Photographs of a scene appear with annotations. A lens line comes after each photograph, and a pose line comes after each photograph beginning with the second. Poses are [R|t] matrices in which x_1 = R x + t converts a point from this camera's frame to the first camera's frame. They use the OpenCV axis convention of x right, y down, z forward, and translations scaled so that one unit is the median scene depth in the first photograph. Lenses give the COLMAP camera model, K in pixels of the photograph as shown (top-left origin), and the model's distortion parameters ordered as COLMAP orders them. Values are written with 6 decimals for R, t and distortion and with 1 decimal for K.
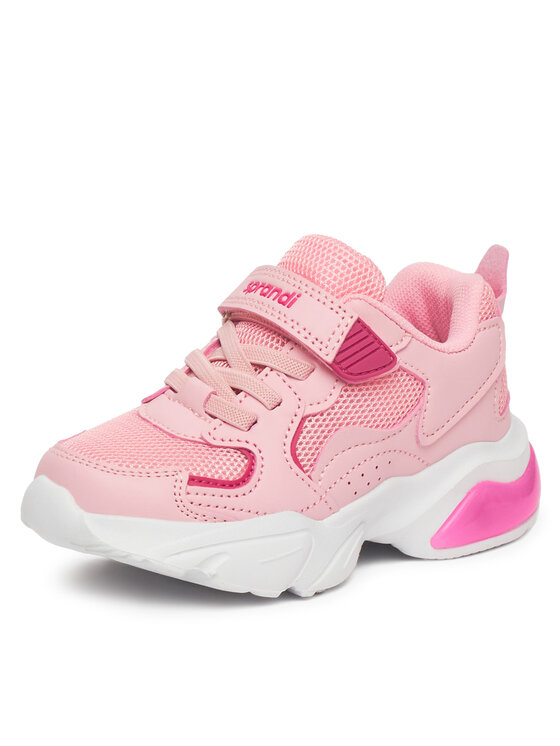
lens RADIAL K [[2101.9, 0, 280.0], [0, 2101.9, 373.0], [0, 0, 1]] dist [0.004026, 0.012400]
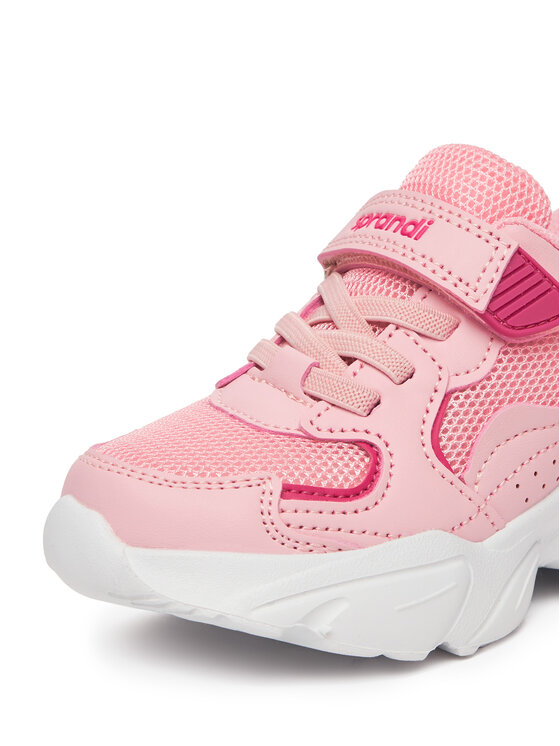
lens RADIAL K [[2101.9, 0, 280.0], [0, 2101.9, 373.0], [0, 0, 1]] dist [0.004026, 0.012400]
pose [[0.997152, -0.051532, -0.055075, -0.005182], [0.050955, 0.998631, -0.011829, 0.019790], [0.055609, 0.008989, 0.998412, 0.308881]]
